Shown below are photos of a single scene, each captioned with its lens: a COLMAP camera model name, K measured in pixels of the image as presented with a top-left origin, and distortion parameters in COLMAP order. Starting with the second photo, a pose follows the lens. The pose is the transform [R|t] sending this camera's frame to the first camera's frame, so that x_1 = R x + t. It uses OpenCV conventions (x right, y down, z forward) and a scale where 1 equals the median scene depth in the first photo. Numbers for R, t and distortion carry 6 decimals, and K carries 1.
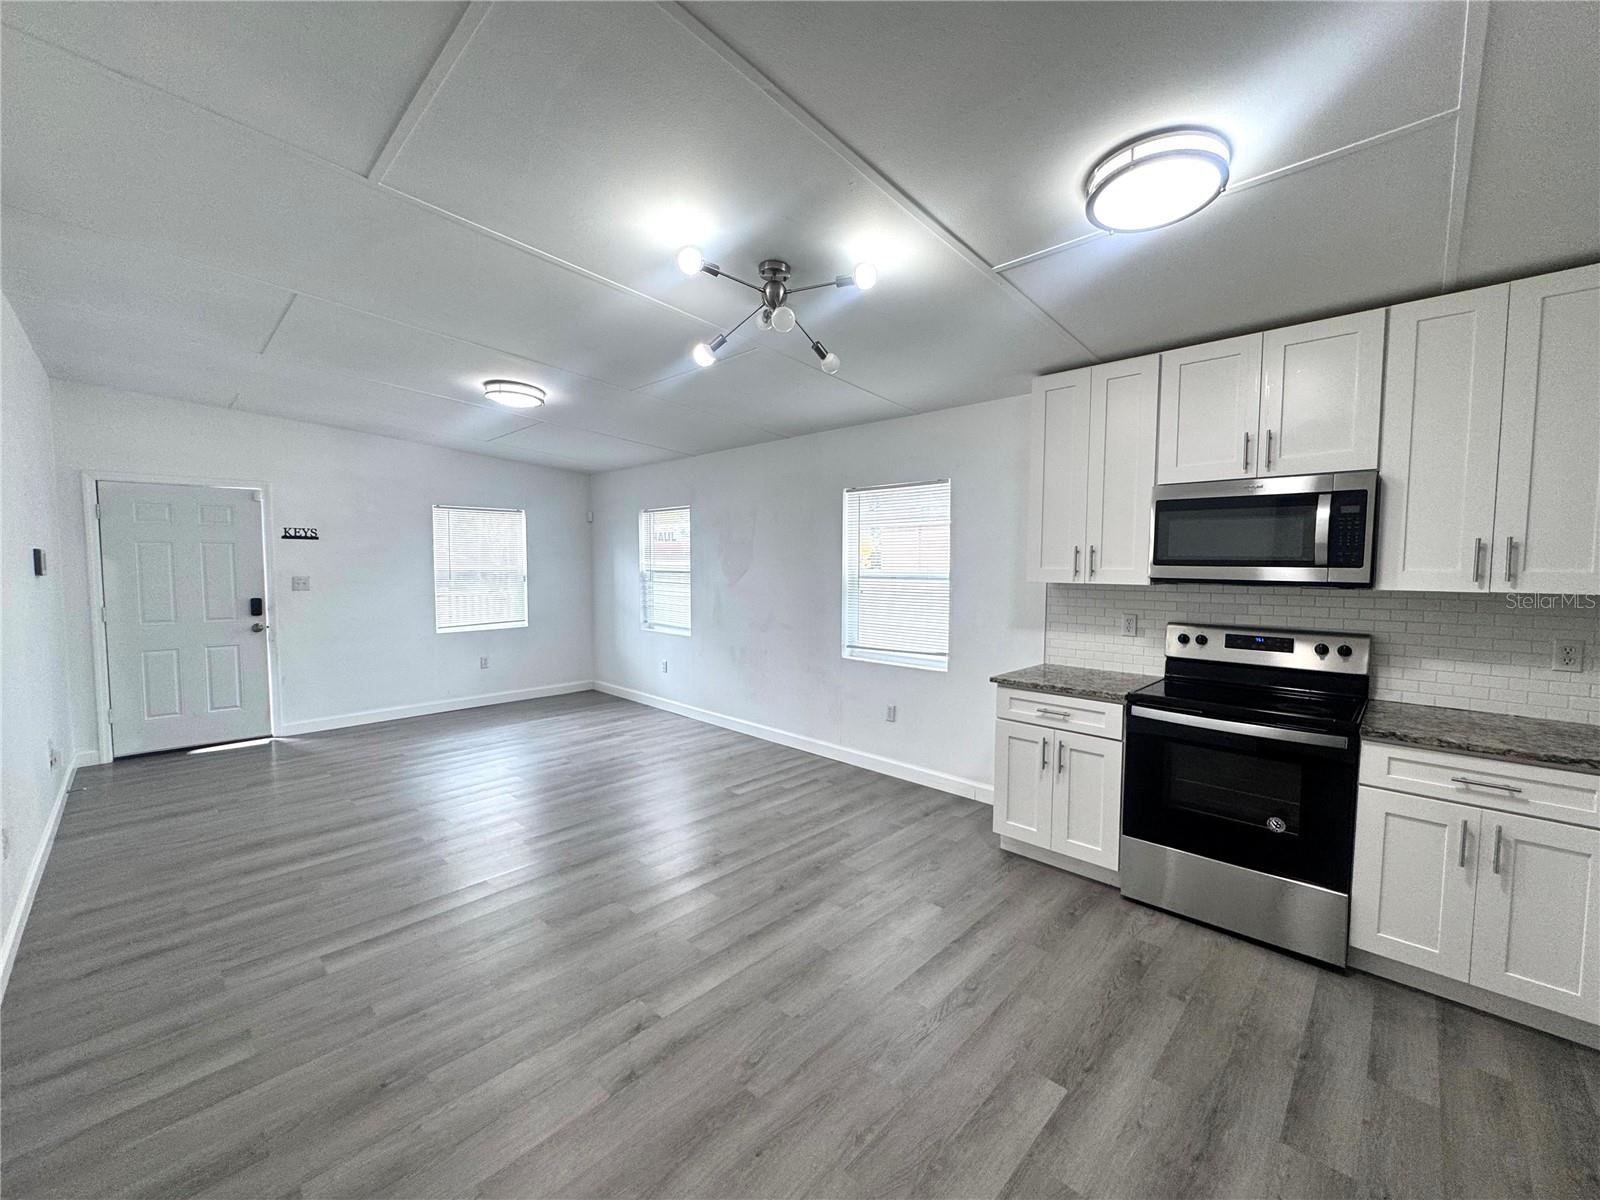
lens RADIAL K [[640.5, 0, 795.4], [0, 640.5, 596.1], [0, 0, 1]] dist [-0.002468, 0.000110]
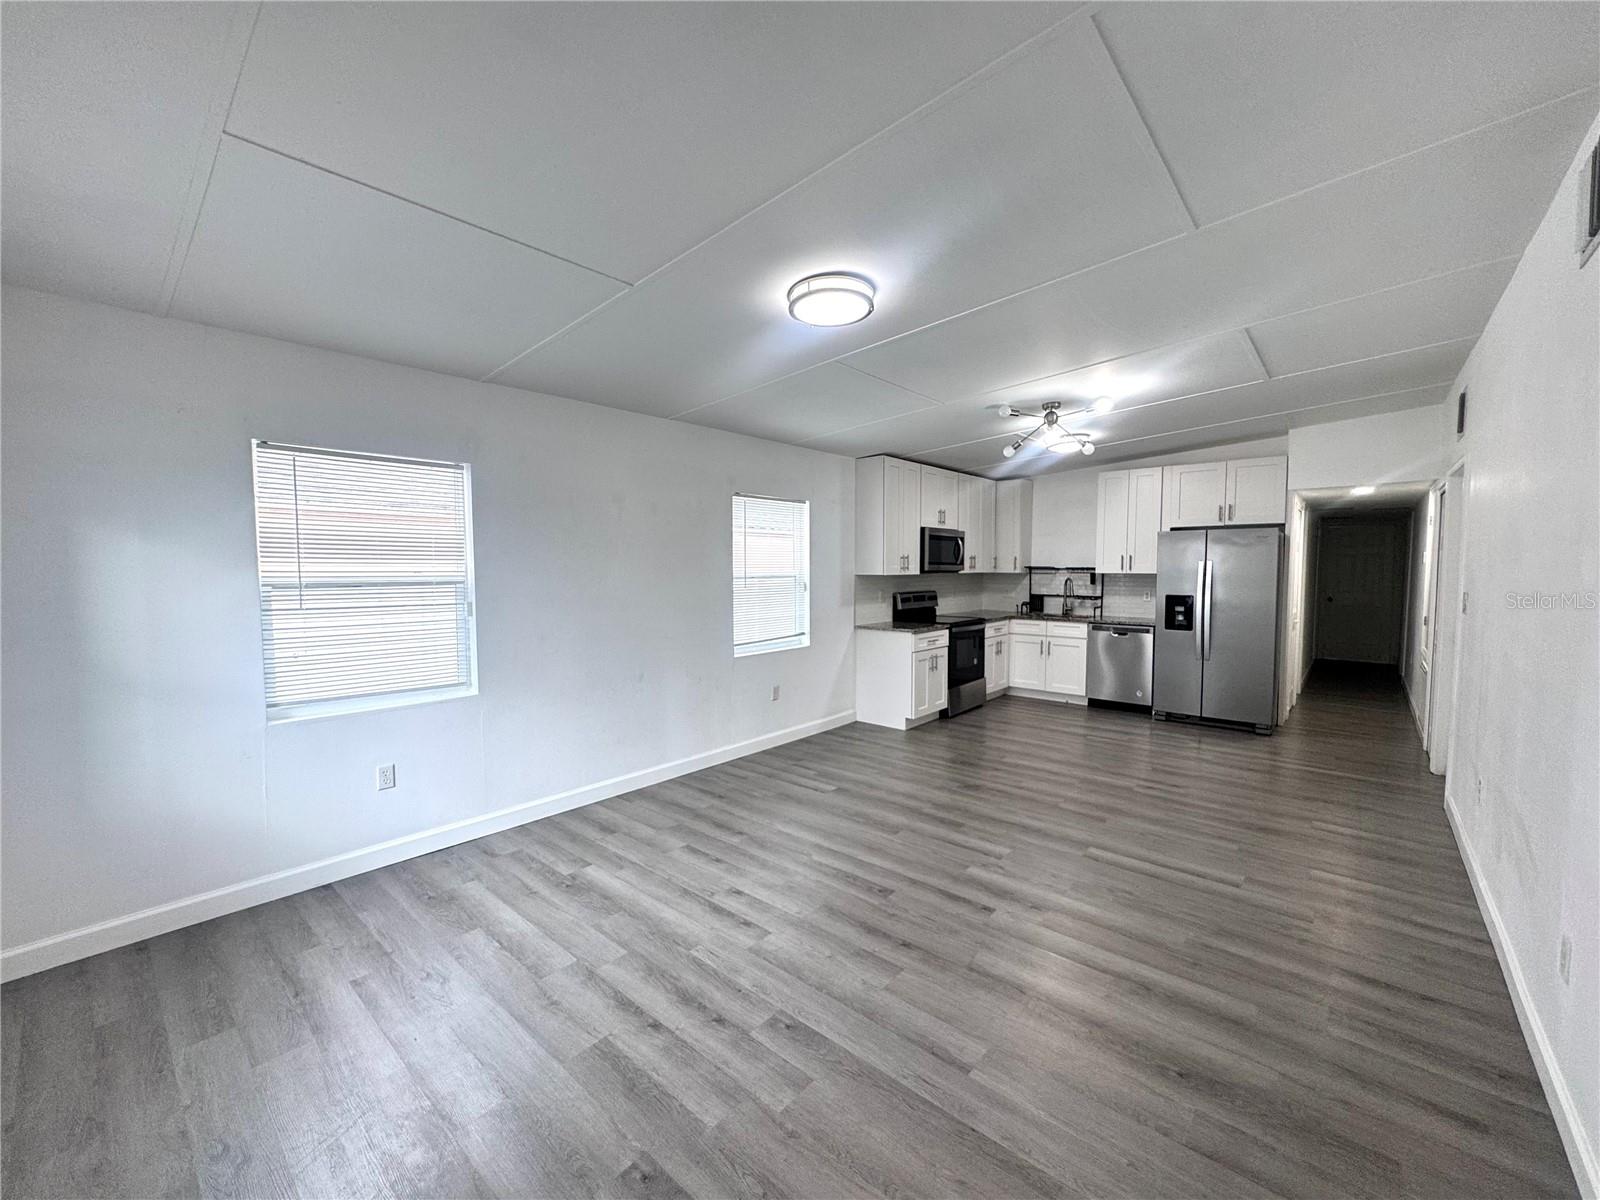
lens RADIAL K [[640.5, 0, 805.0], [0, 640.5, 598.0], [0, 0, 1]] dist [-0.002468, 0.000110]
pose [[-0.057478, -0.055323, 0.996813, -1.456952], [0.055390, 0.996749, 0.058513, -0.079783], [-0.996809, 0.058577, -0.054227, 1.441277]]
